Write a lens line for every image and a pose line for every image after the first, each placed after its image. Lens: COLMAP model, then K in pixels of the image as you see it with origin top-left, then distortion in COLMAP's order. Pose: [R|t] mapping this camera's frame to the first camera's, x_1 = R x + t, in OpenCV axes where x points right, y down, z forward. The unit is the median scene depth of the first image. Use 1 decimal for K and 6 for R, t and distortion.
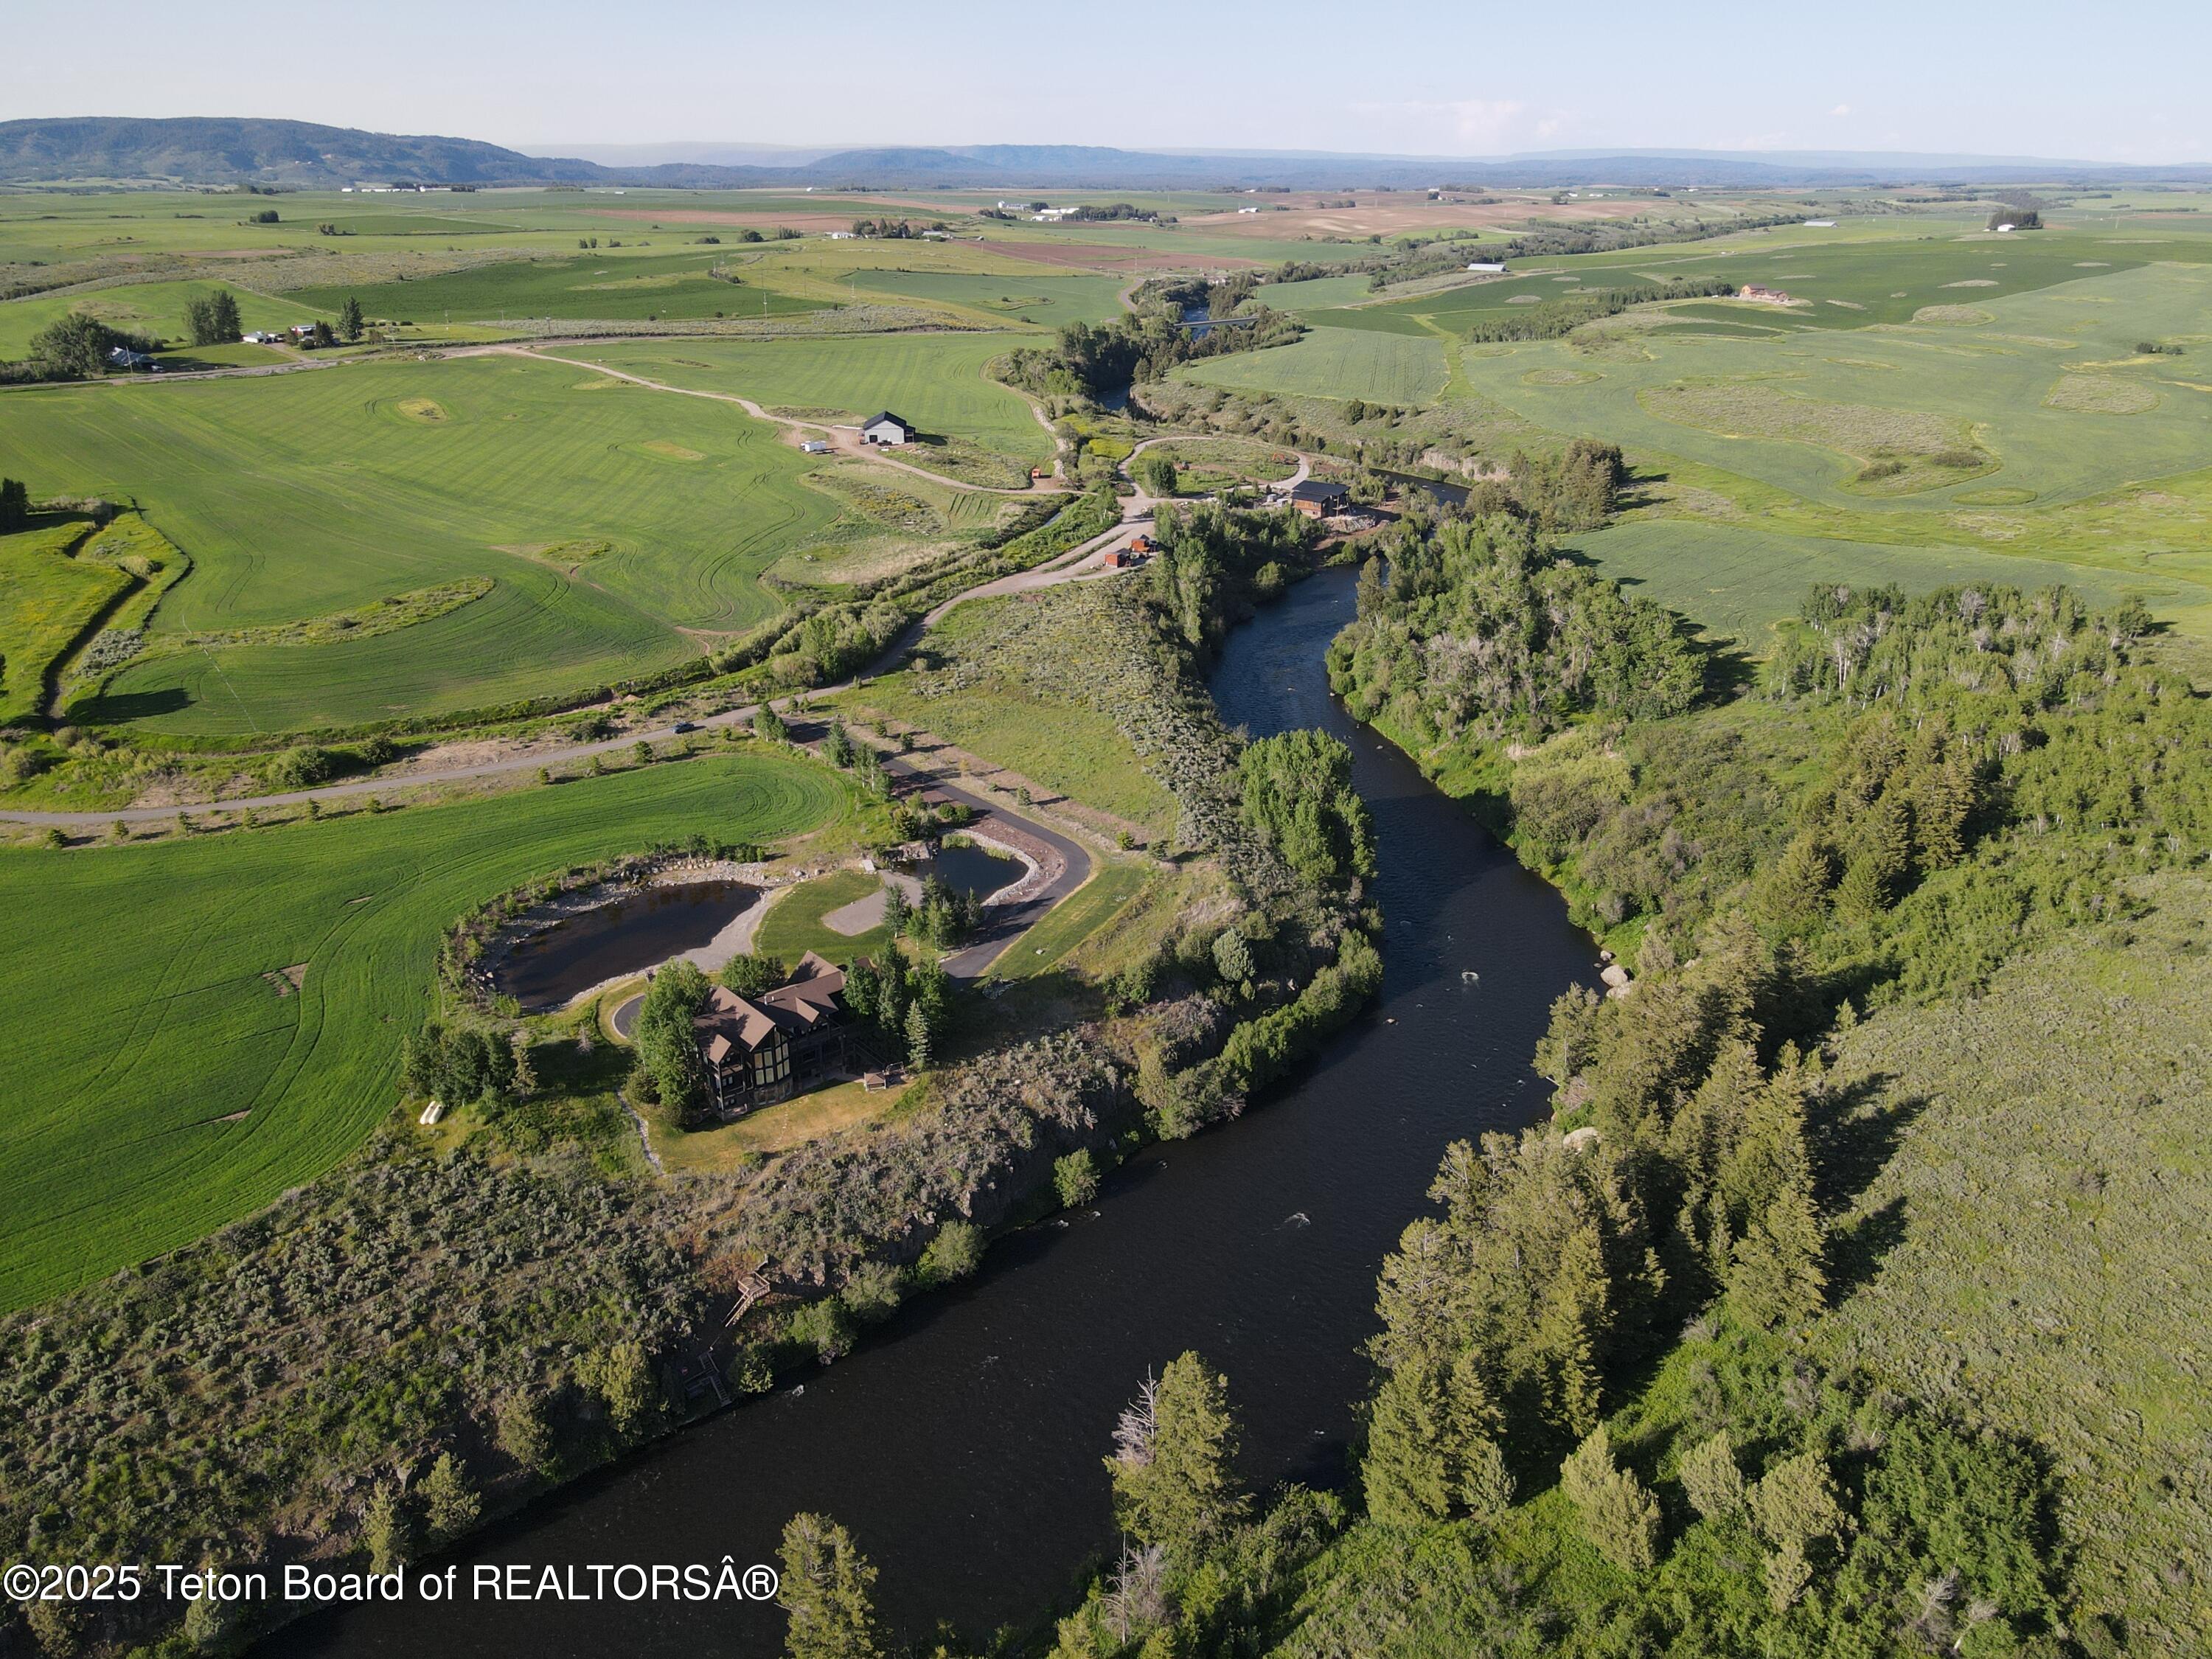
lens RADIAL K [[1620.7, 0, 1107.1], [0, 1620.7, 831.8], [0, 0, 1]] dist [0.010541, 0.004622]
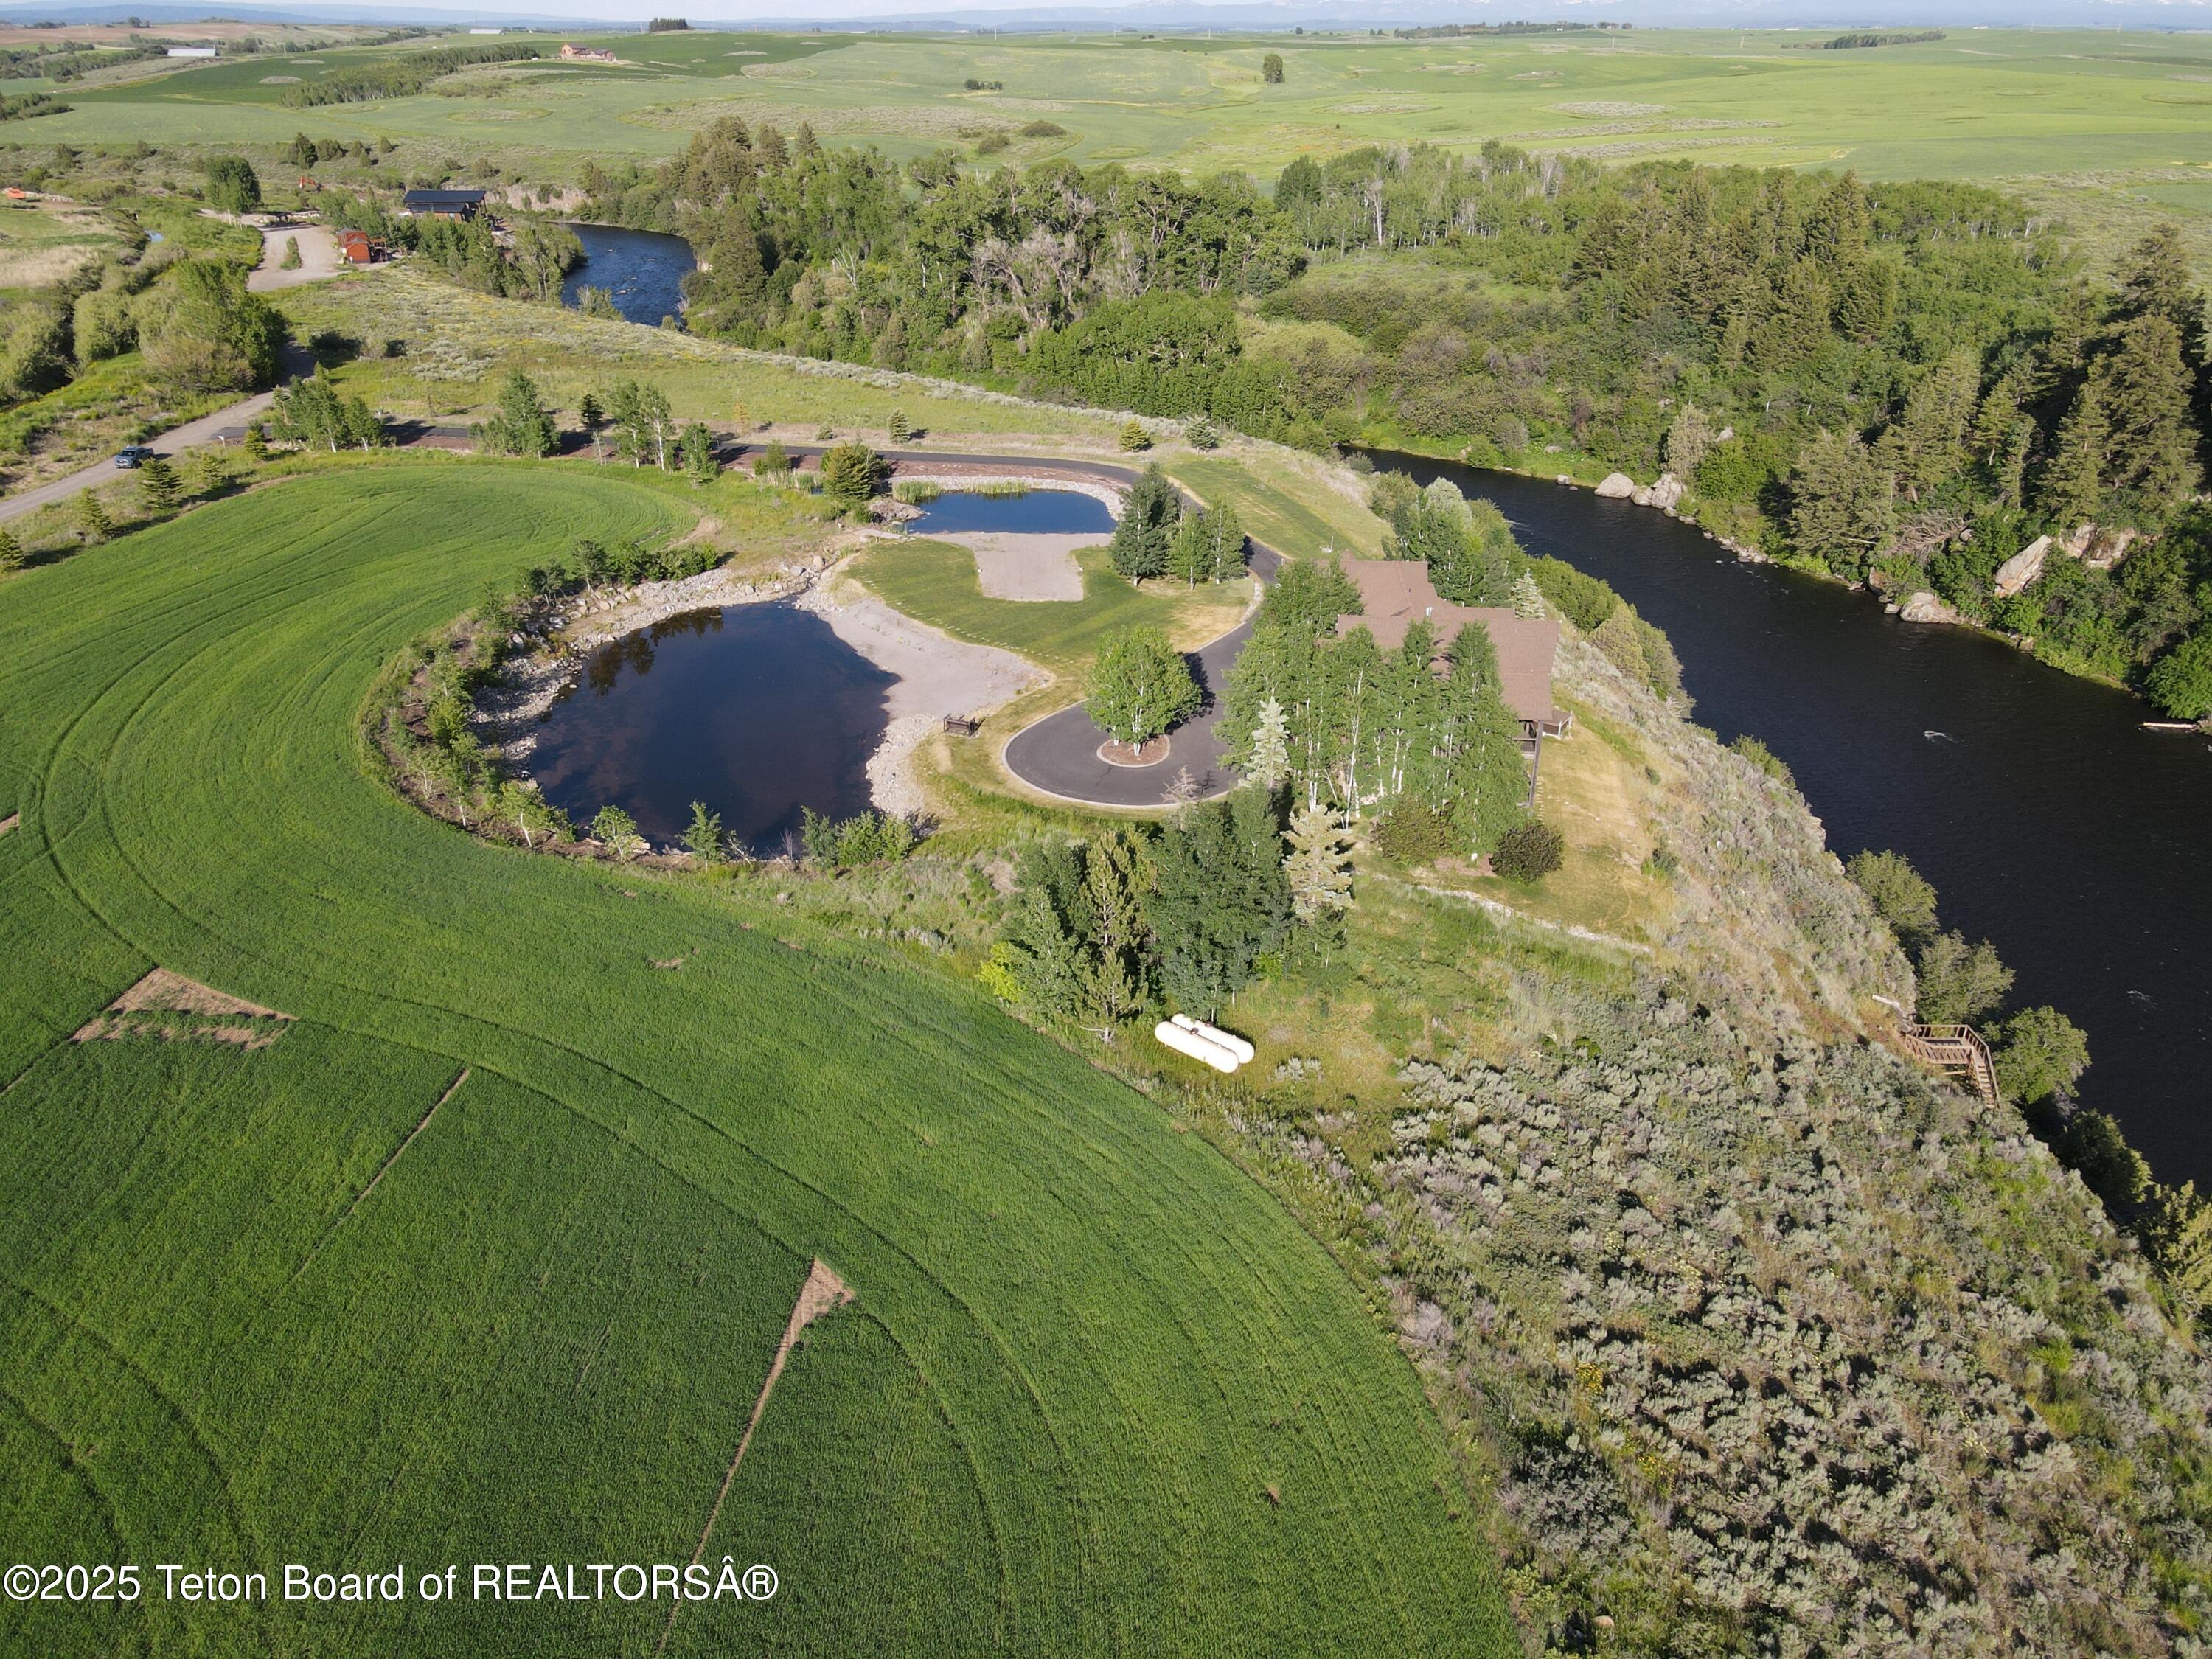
lens RADIAL K [[1620.7, 0, 1100.9], [0, 1620.7, 822.2], [0, 0, 1]] dist [0.010541, 0.004622]
pose [[0.707684, -0.309670, 0.635049, -0.500201], [0.266765, 0.949413, 0.165687, 0.044167], [-0.654232, 0.052155, 0.754494, 0.562136]]
